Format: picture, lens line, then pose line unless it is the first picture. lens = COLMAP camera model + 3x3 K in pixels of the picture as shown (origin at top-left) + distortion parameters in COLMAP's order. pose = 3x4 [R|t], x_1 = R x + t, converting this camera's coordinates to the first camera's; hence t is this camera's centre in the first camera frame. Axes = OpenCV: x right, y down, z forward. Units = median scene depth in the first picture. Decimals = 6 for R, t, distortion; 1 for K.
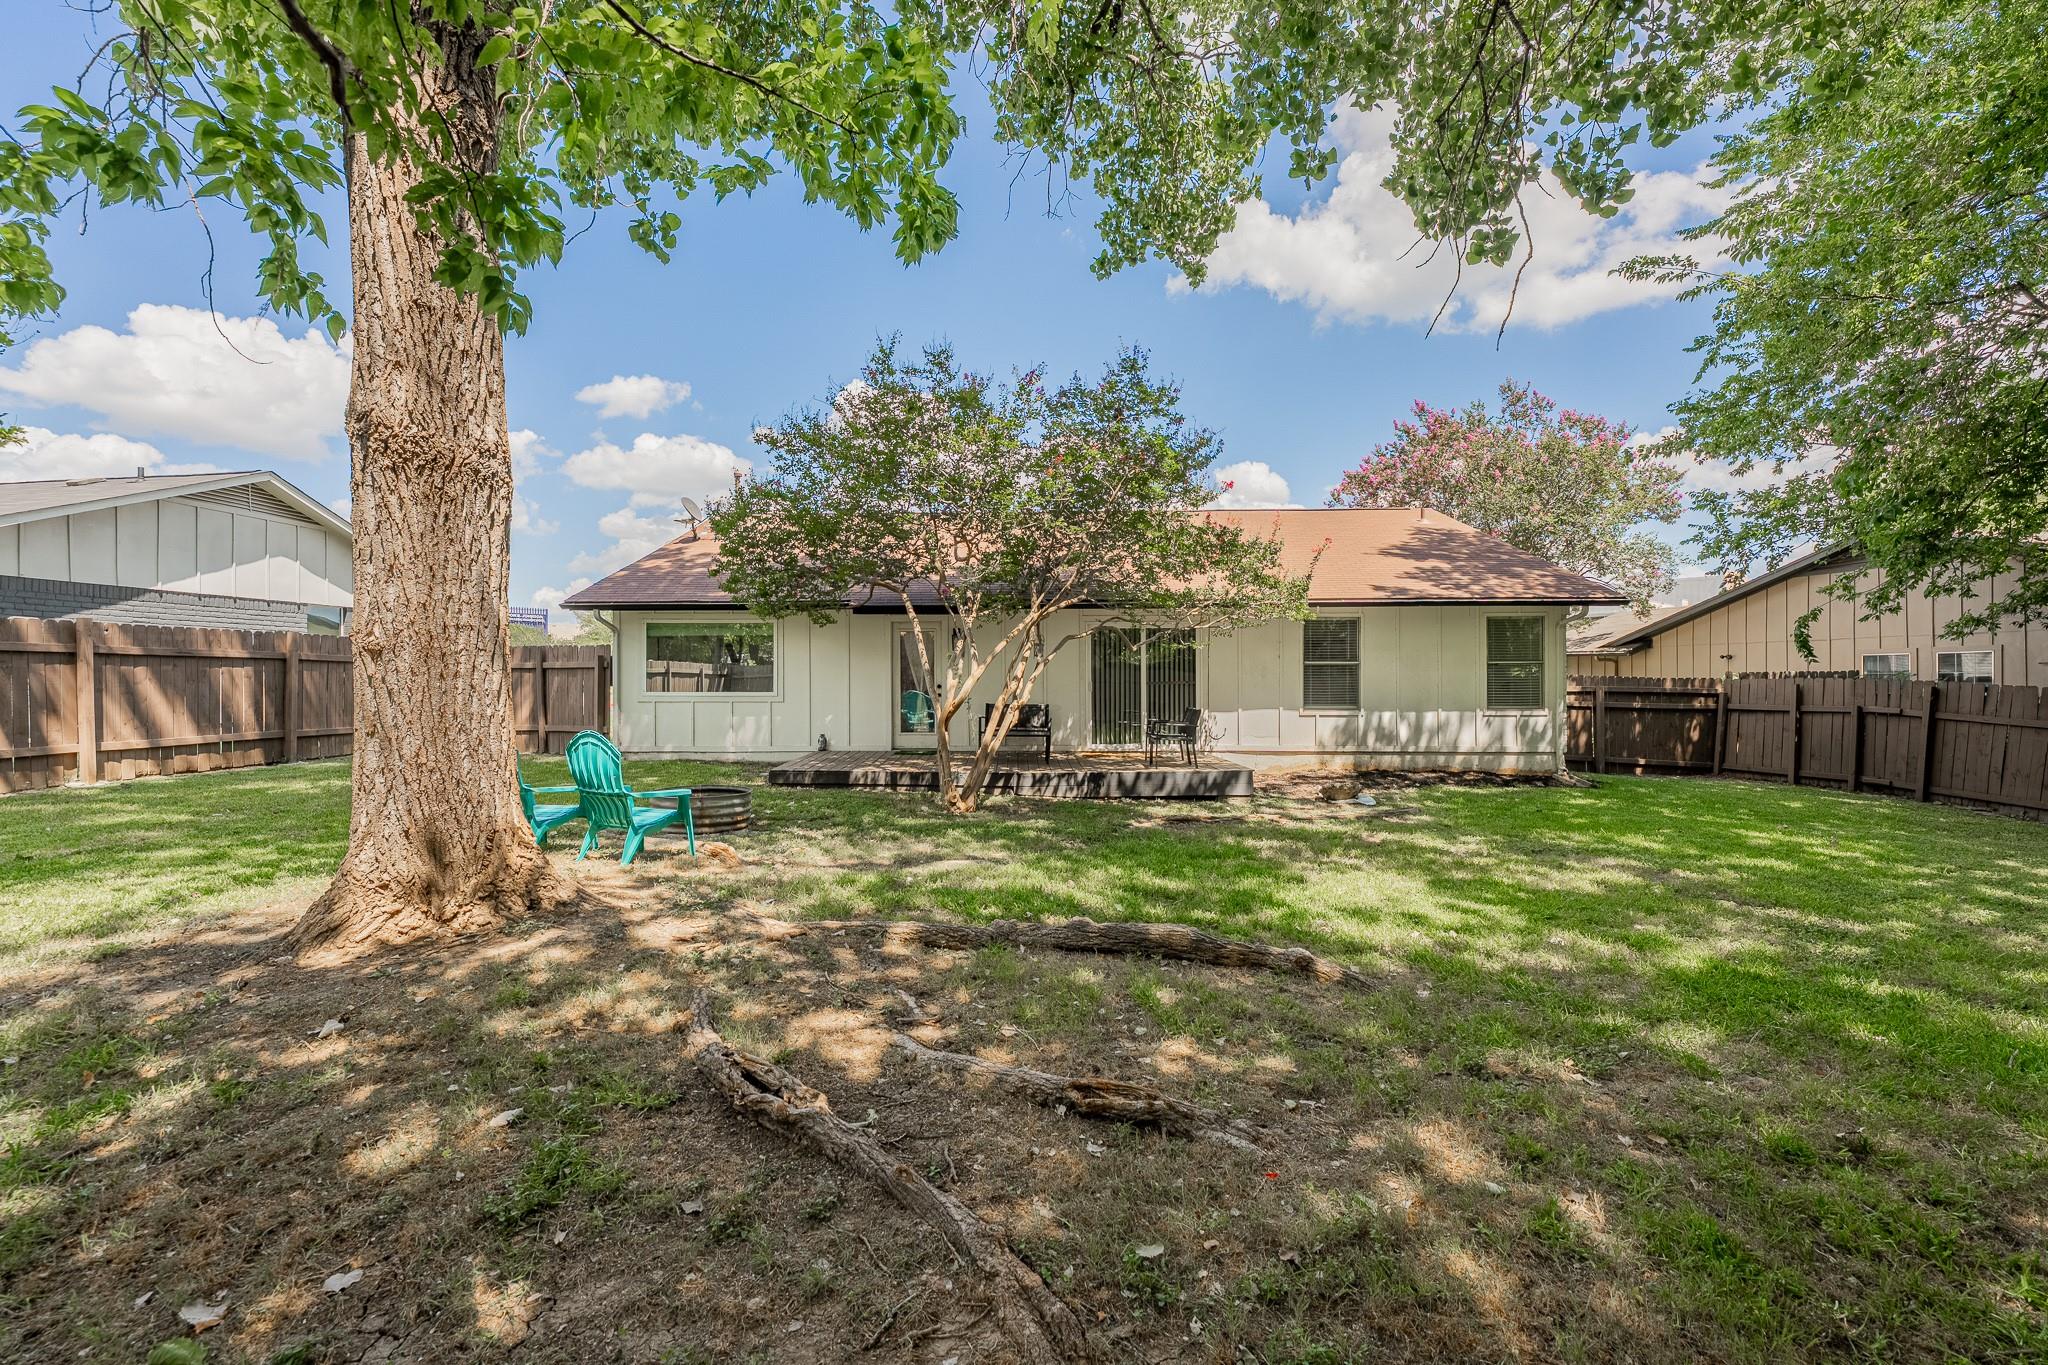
lens RADIAL K [[827.9, 0, 1028.7], [0, 827.9, 676.4], [0, 0, 1]] dist [-0.001961, -0.000539]
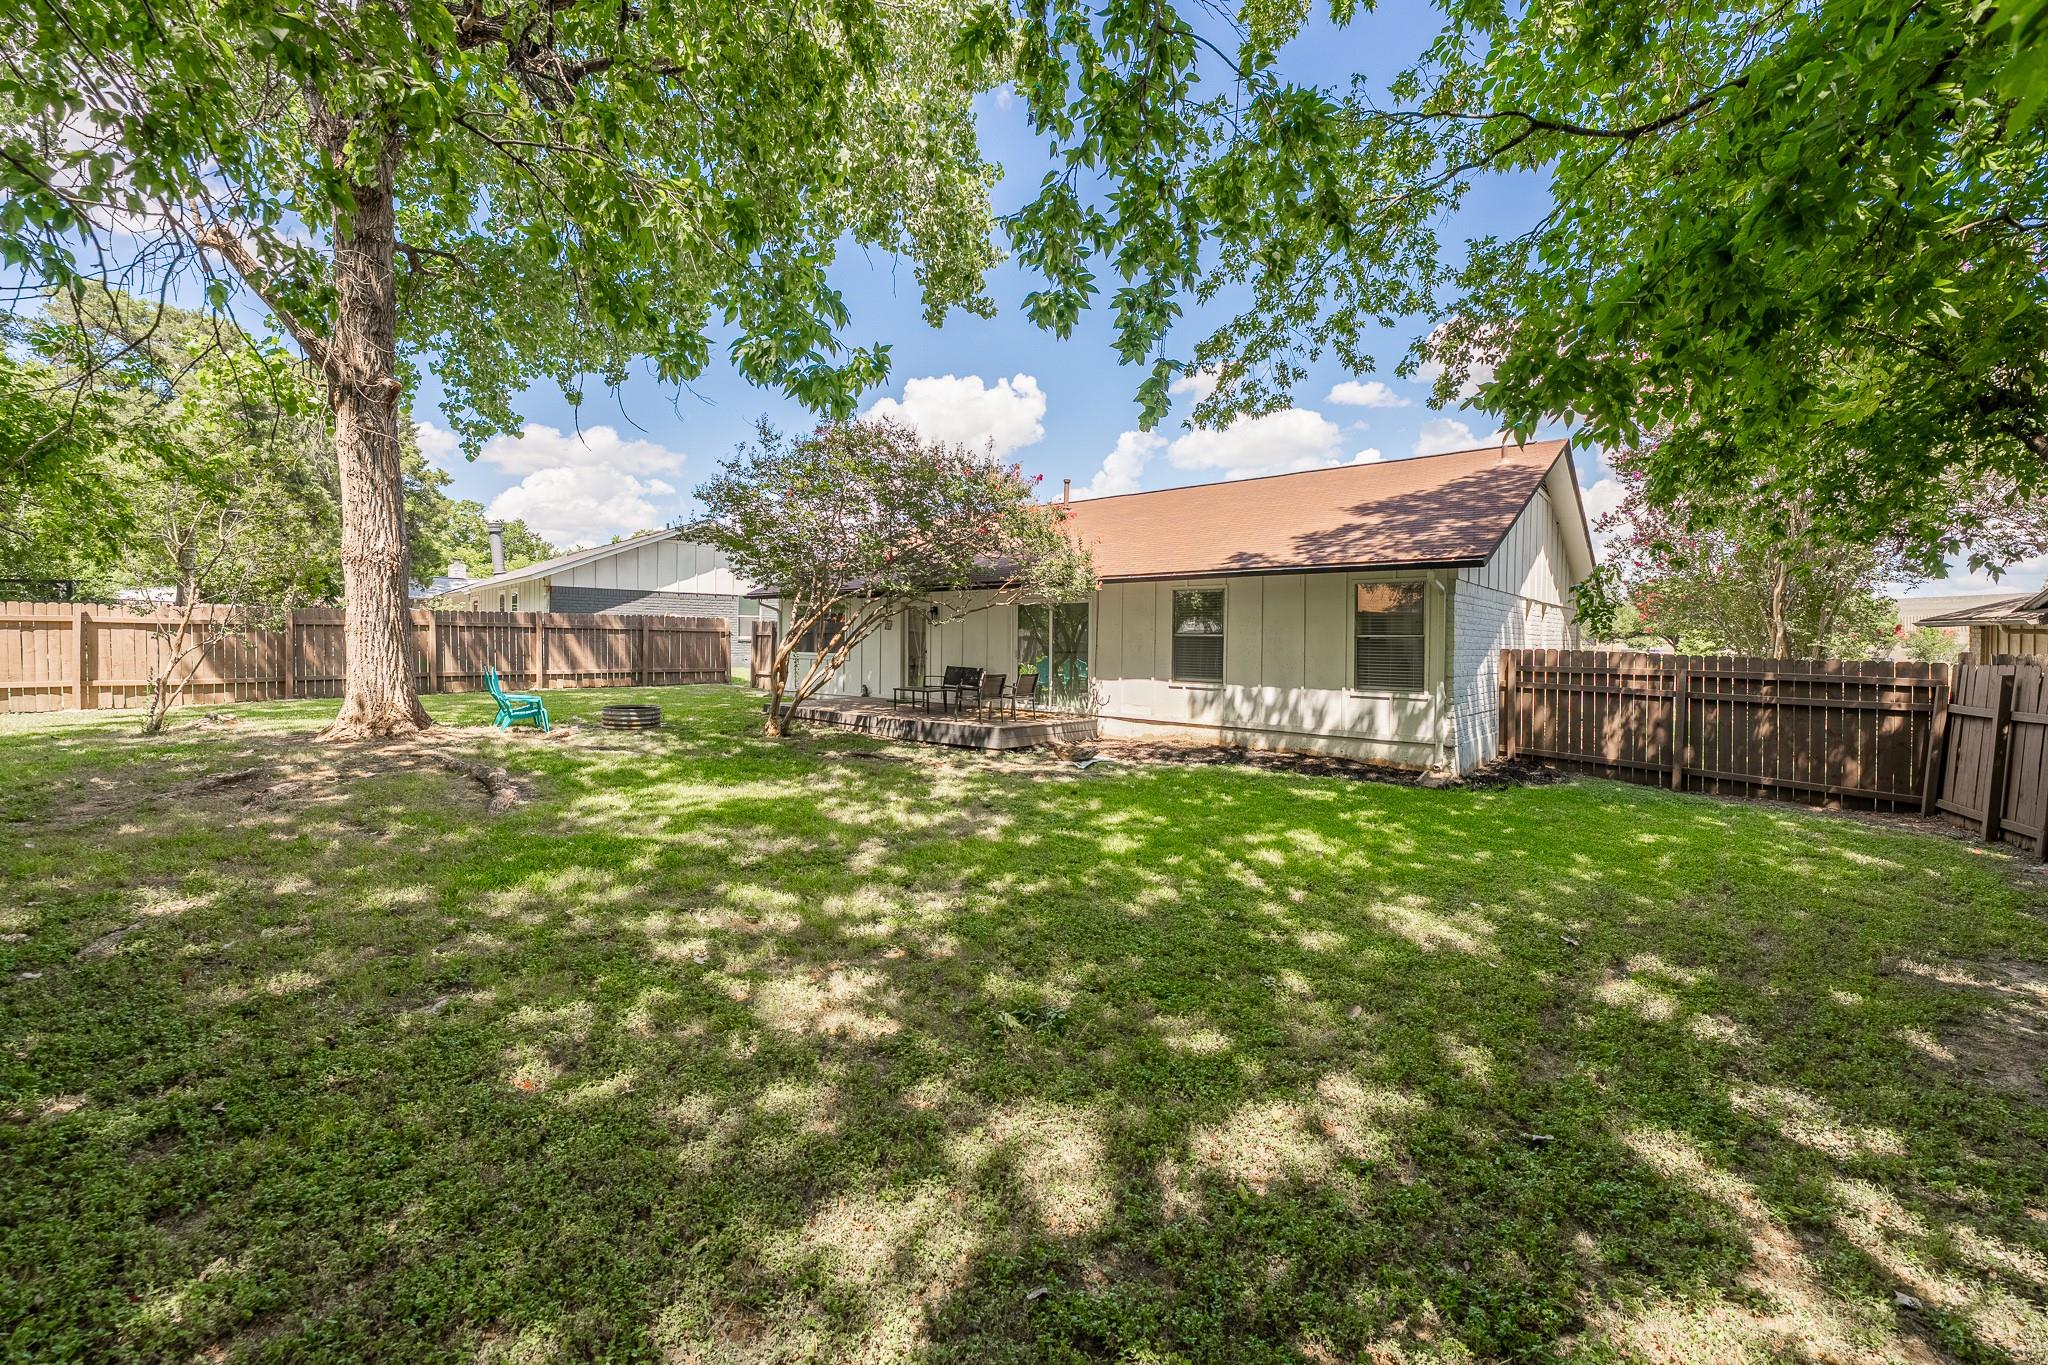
lens RADIAL K [[828.4, 0, 1020.3], [0, 828.4, 648.0], [0, 0, 1]] dist [-0.000166, -0.000092]
pose [[0.774978, 0.015475, -0.631798, 1.015268], [-0.010245, 0.999876, 0.011924, -0.011950], [0.631905, -0.002768, 0.775041, 0.111357]]
